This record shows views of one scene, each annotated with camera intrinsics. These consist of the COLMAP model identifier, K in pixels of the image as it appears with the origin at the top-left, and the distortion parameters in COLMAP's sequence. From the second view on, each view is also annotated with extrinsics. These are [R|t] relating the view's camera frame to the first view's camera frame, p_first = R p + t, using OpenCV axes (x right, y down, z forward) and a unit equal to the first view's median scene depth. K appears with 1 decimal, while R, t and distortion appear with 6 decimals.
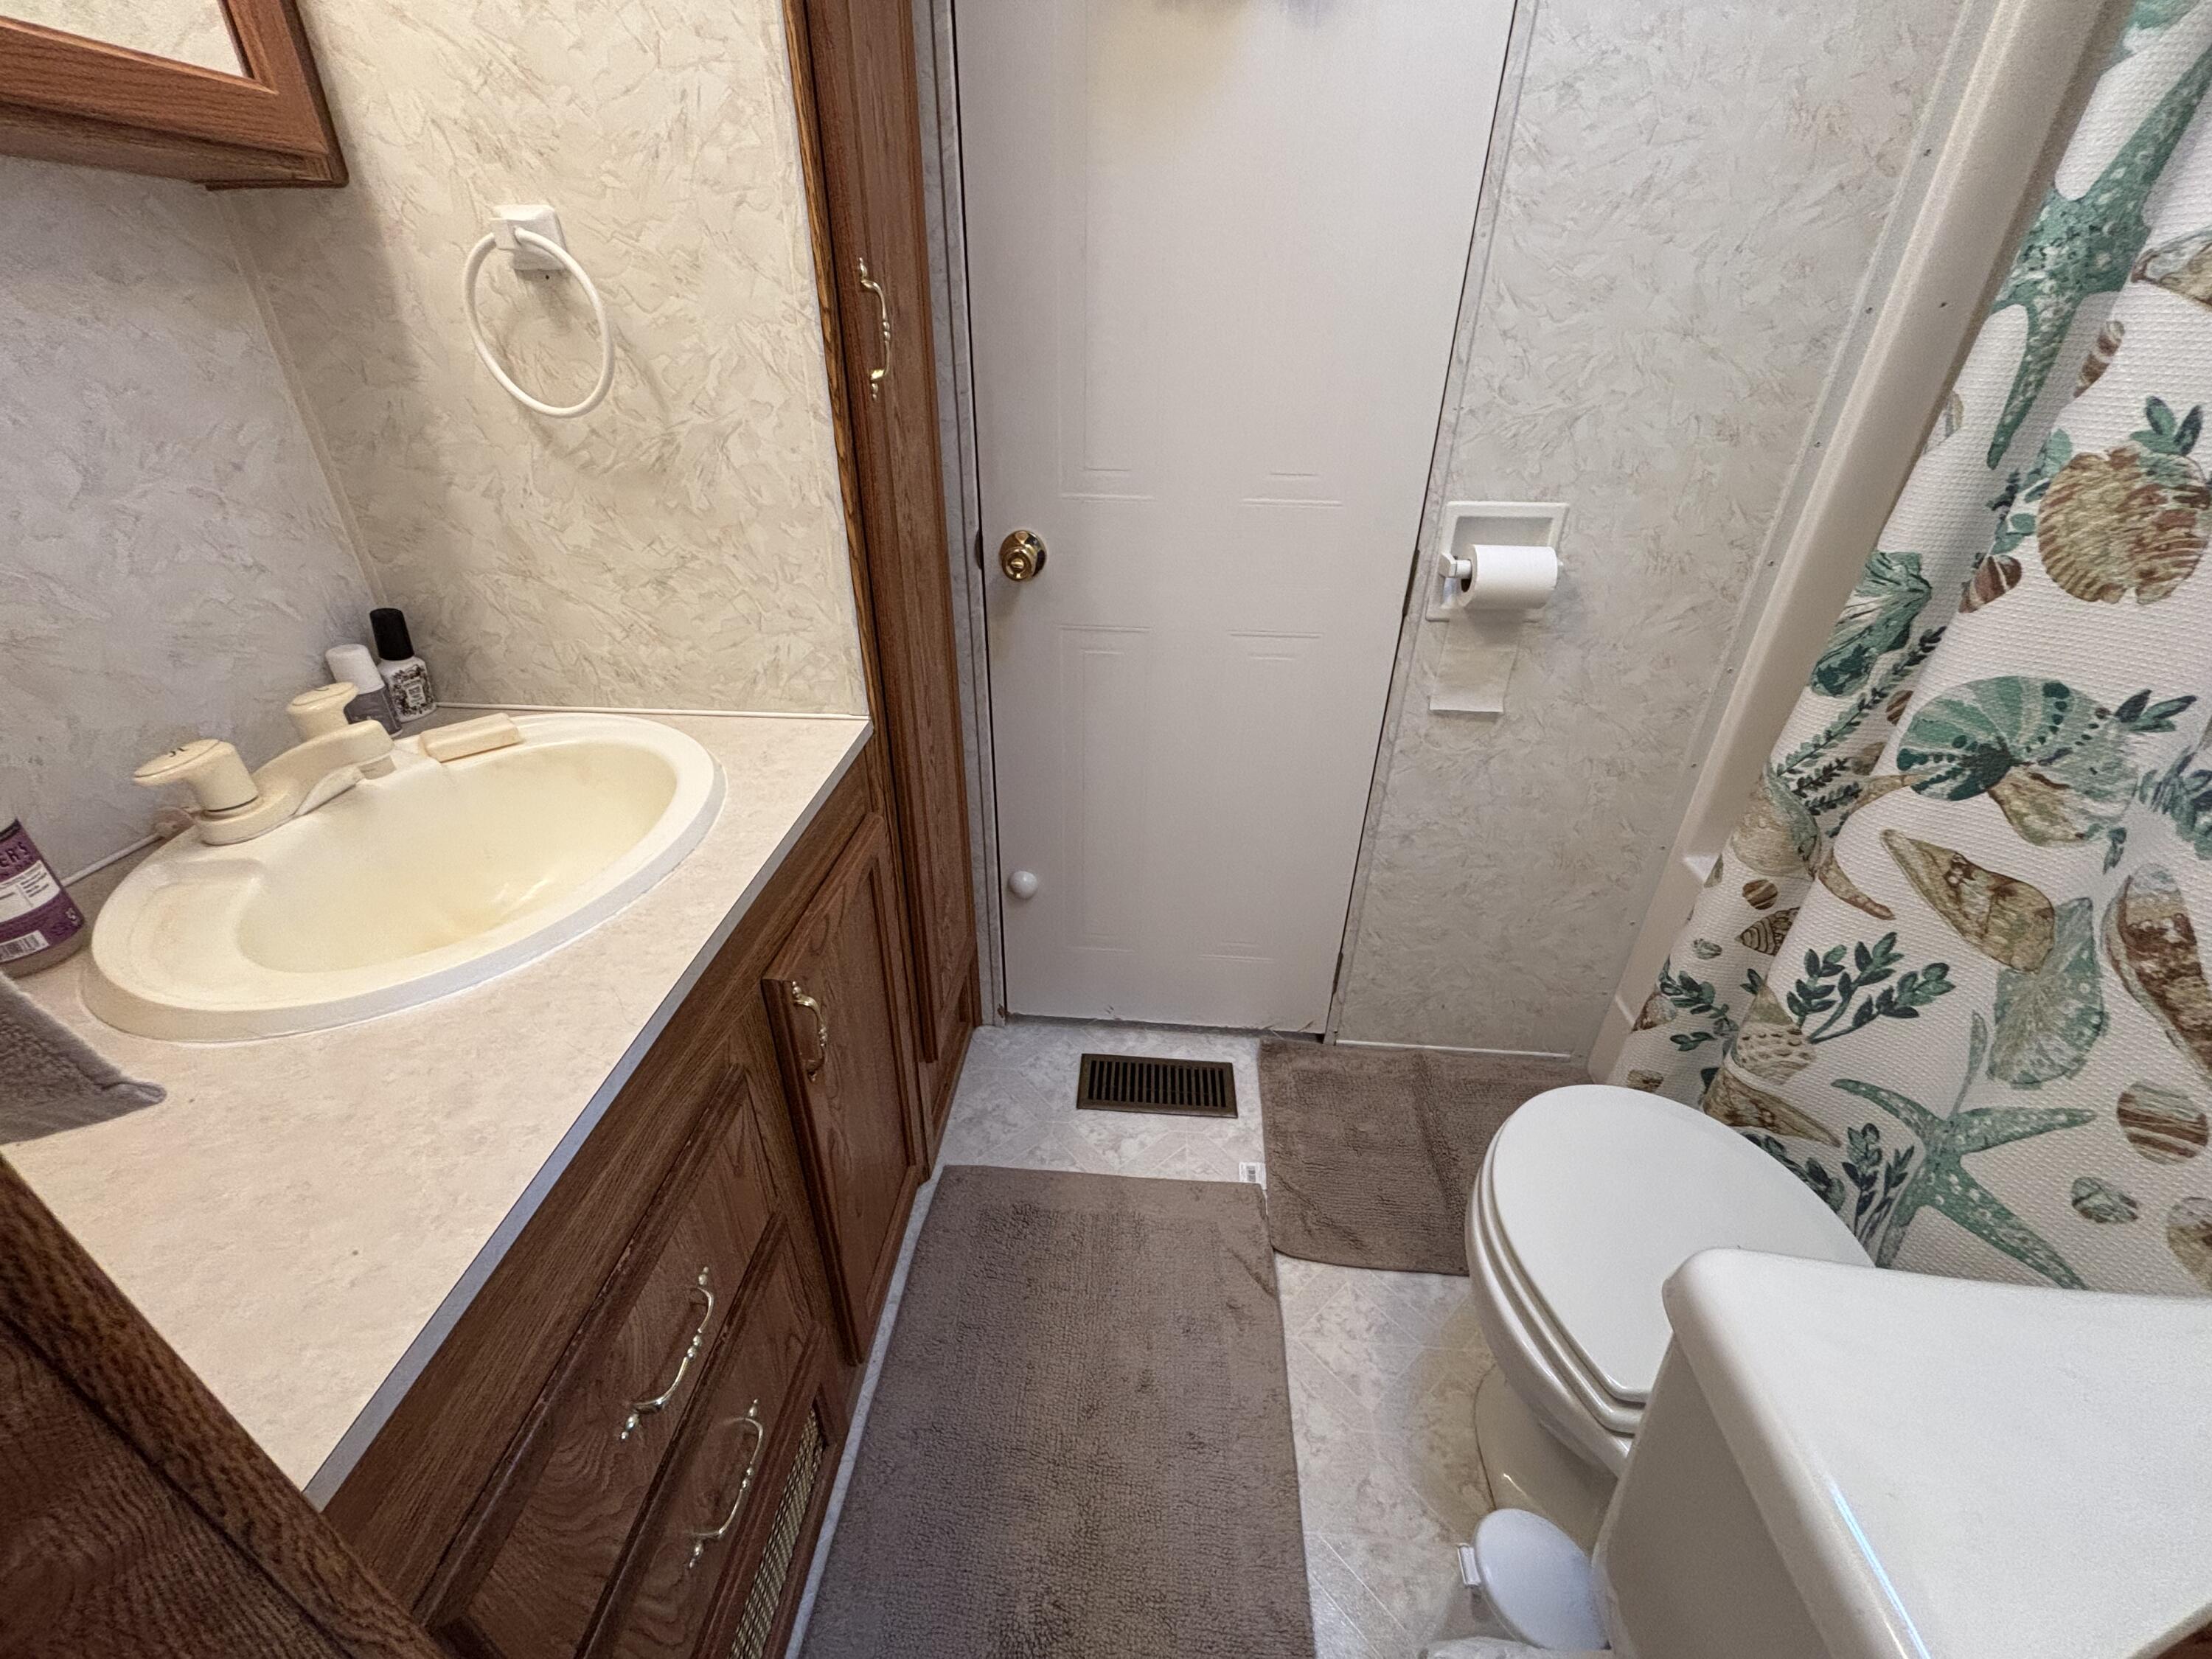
lens RADIAL K [[889.0, 0, 1100.2], [0, 889.0, 827.5], [0, 0, 1]] dist [0.001428, -0.000527]
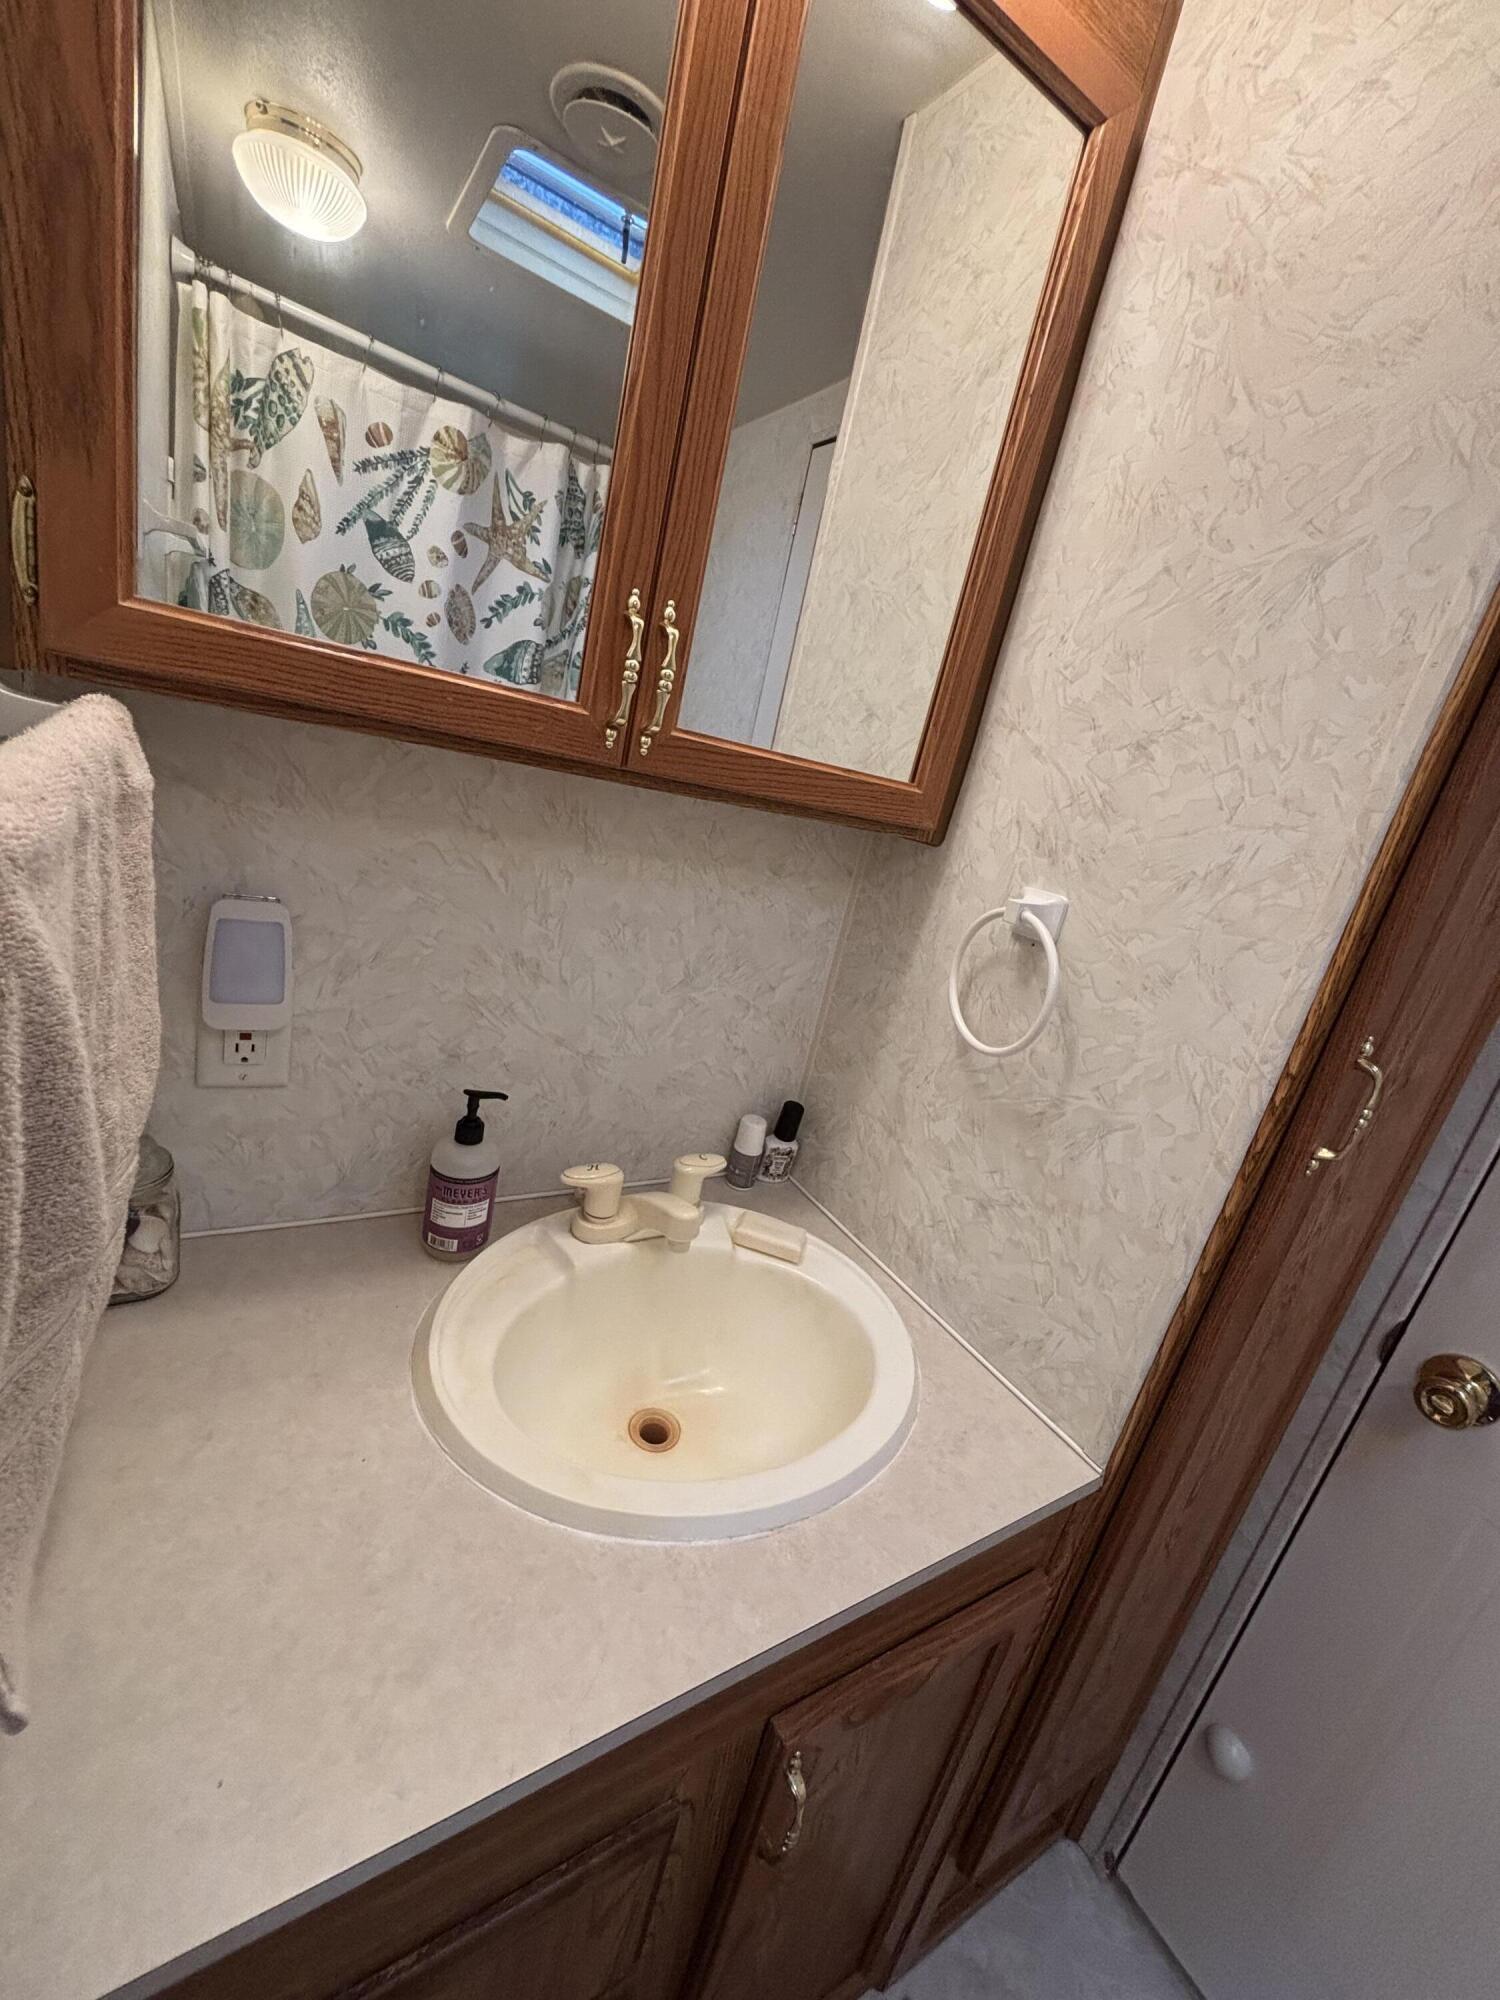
lens RADIAL K [[804.0, 0, 741.6], [0, 804.0, 972.3], [0, 0, 1]] dist [-0.013773, -0.000037]
pose [[0.563184, 0.324704, -0.759863, -0.028368], [-0.578641, 0.811437, -0.082126, -0.144337], [0.589914, 0.485940, 0.644875, 0.077700]]
